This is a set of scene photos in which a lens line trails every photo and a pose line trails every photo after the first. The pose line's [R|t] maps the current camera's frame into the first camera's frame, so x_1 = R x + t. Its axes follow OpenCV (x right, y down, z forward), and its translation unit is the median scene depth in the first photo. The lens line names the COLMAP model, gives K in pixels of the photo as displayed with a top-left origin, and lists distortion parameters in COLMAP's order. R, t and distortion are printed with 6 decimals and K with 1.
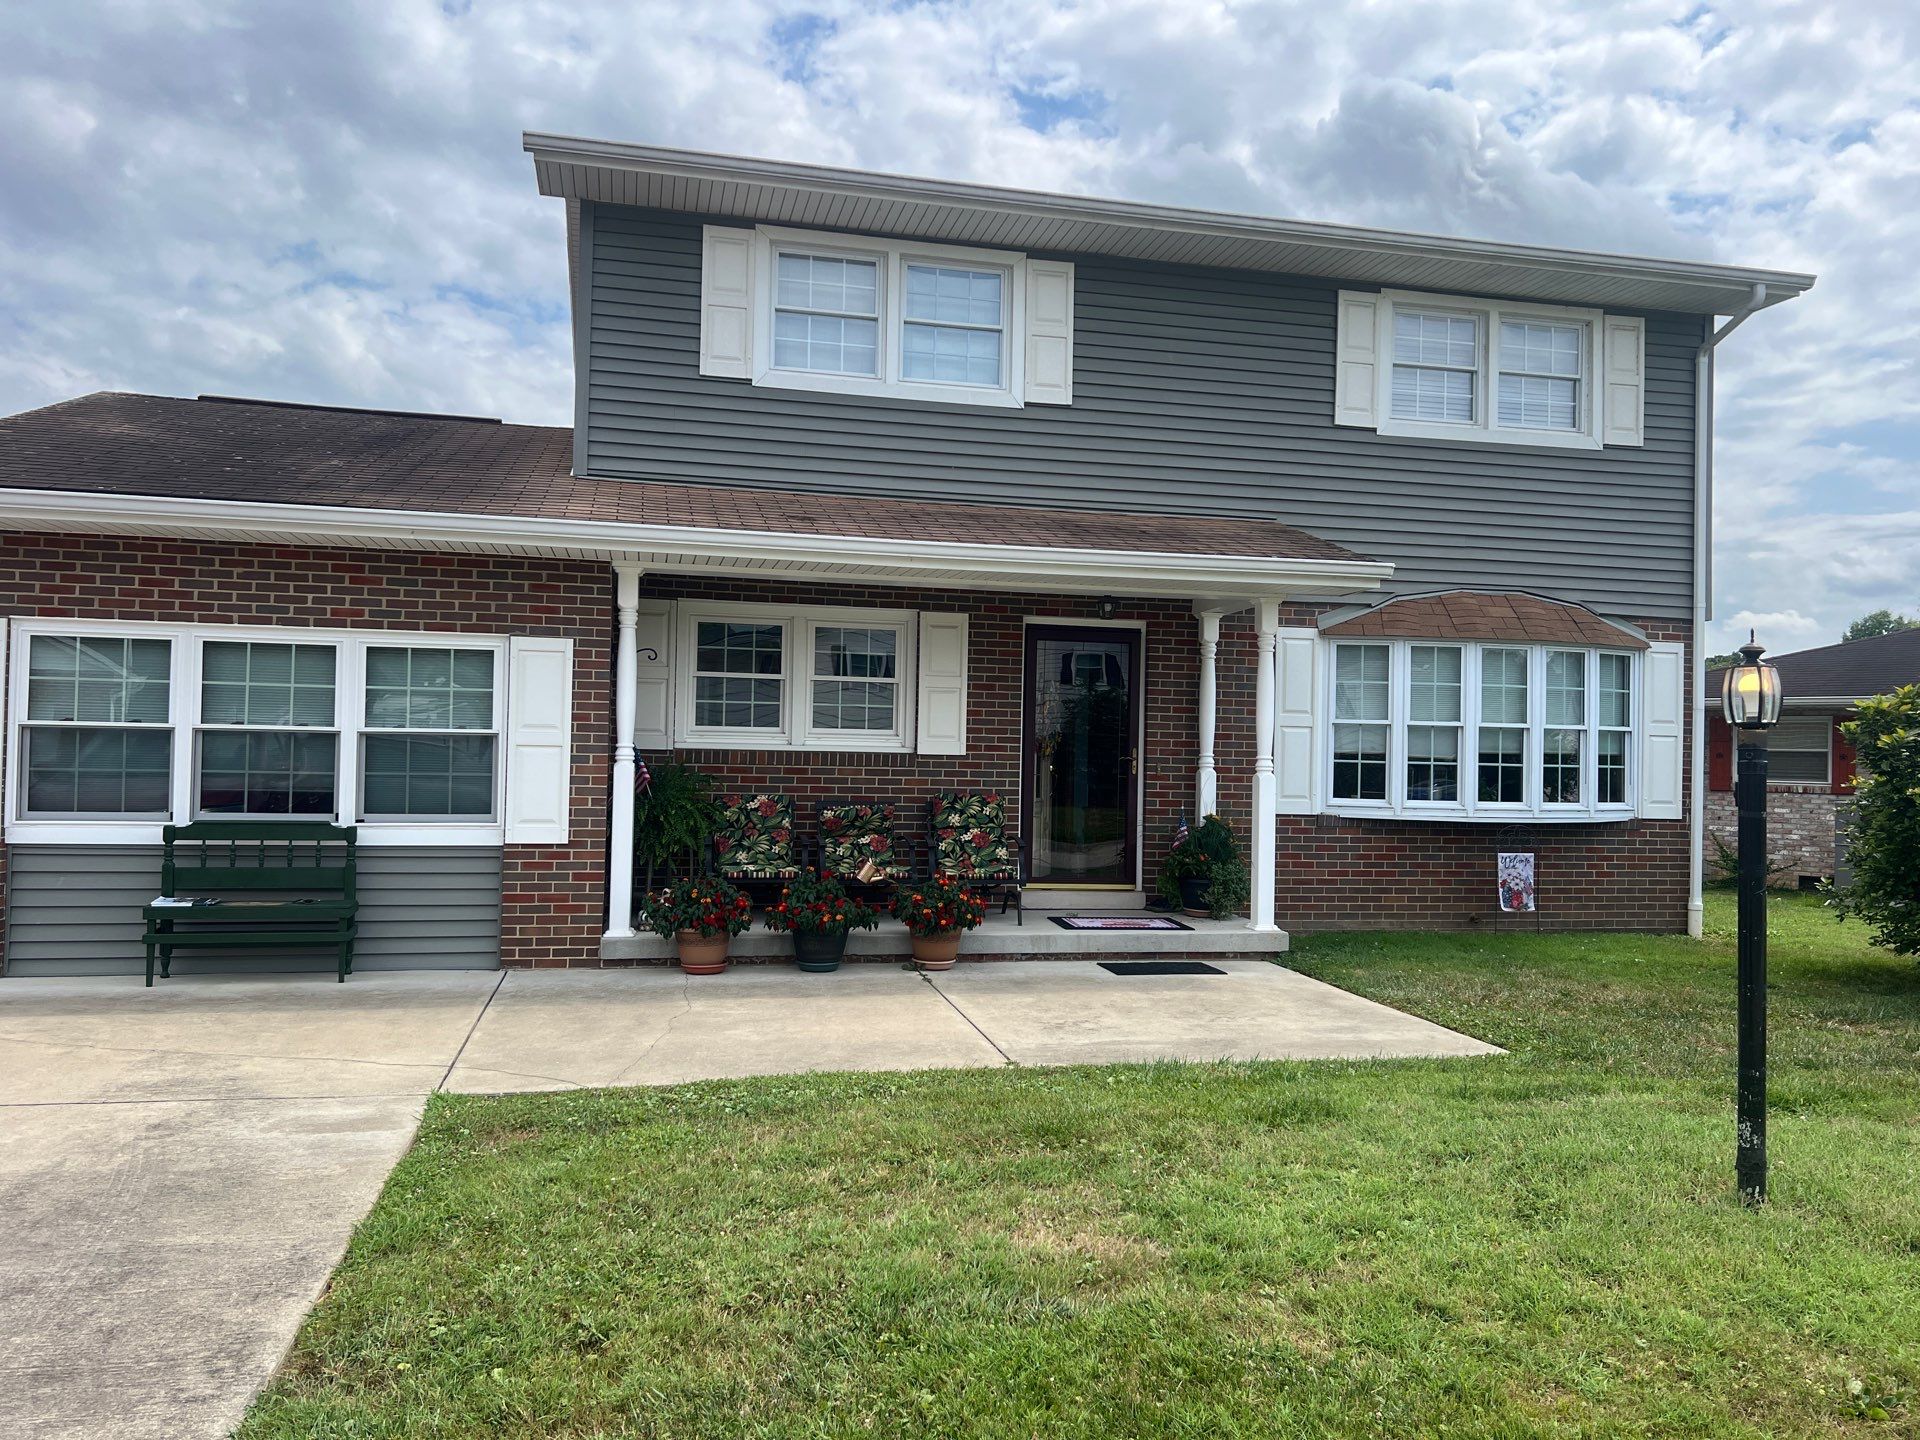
lens RADIAL K [[1436.9, 0, 960.0], [0, 1436.9, 720.0], [0, 0, 1]] dist [0.070665, -0.066350]
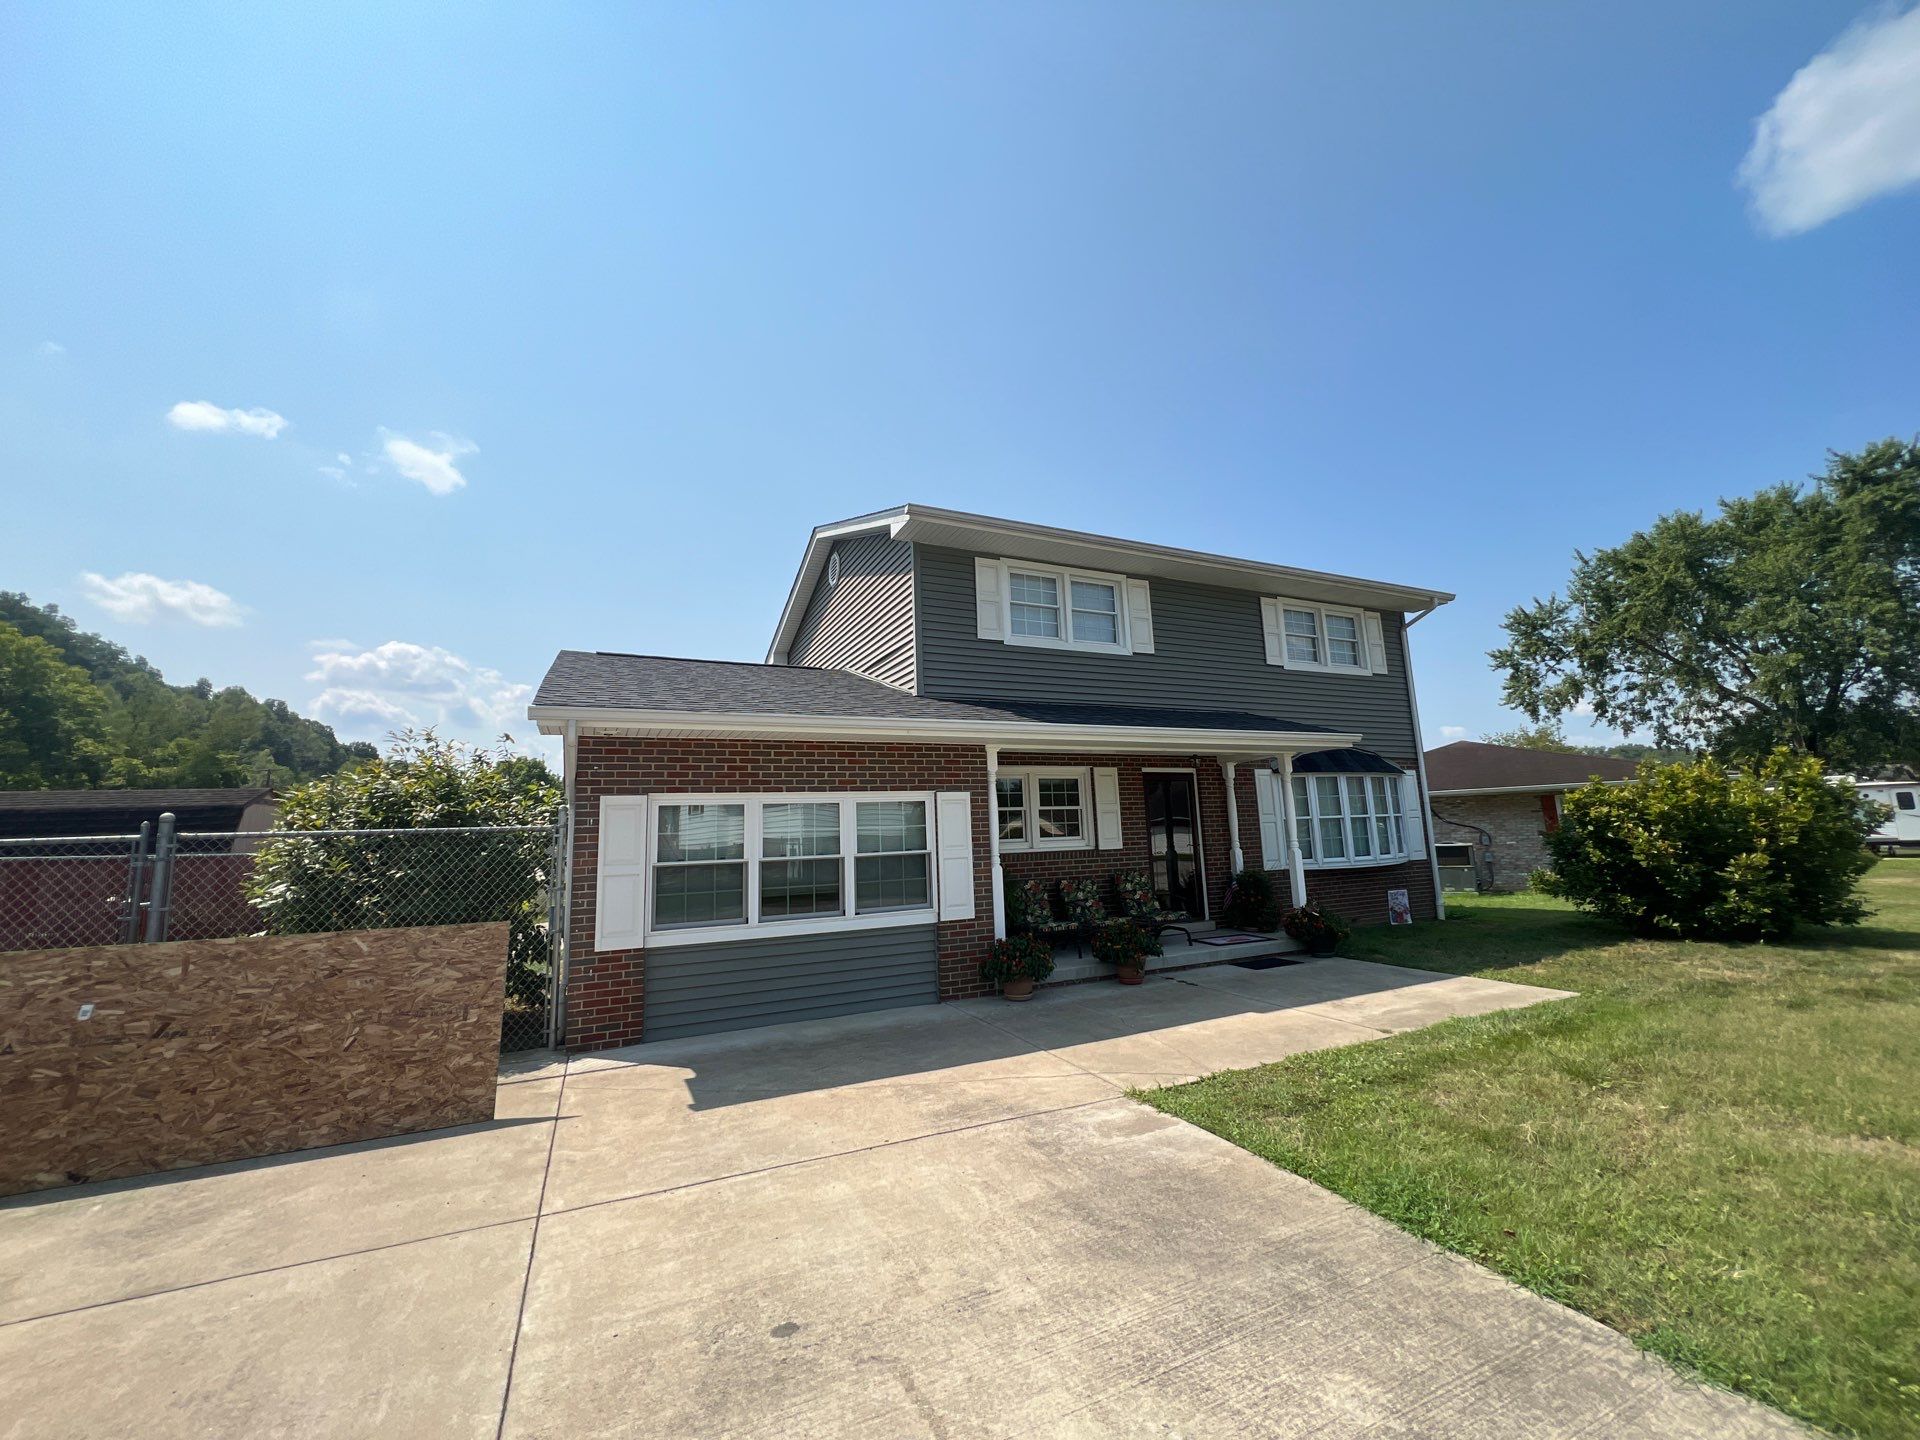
lens RADIAL K [[770.3, 0, 960.4], [0, 770.3, 713.4], [0, 0, 1]] dist [-0.001469, -0.000549]
pose [[0.975817, -0.021061, 0.217573, -0.460138], [0.051478, 0.989494, -0.135098, -0.025888], [-0.212442, 0.143032, 0.966649, 0.128695]]
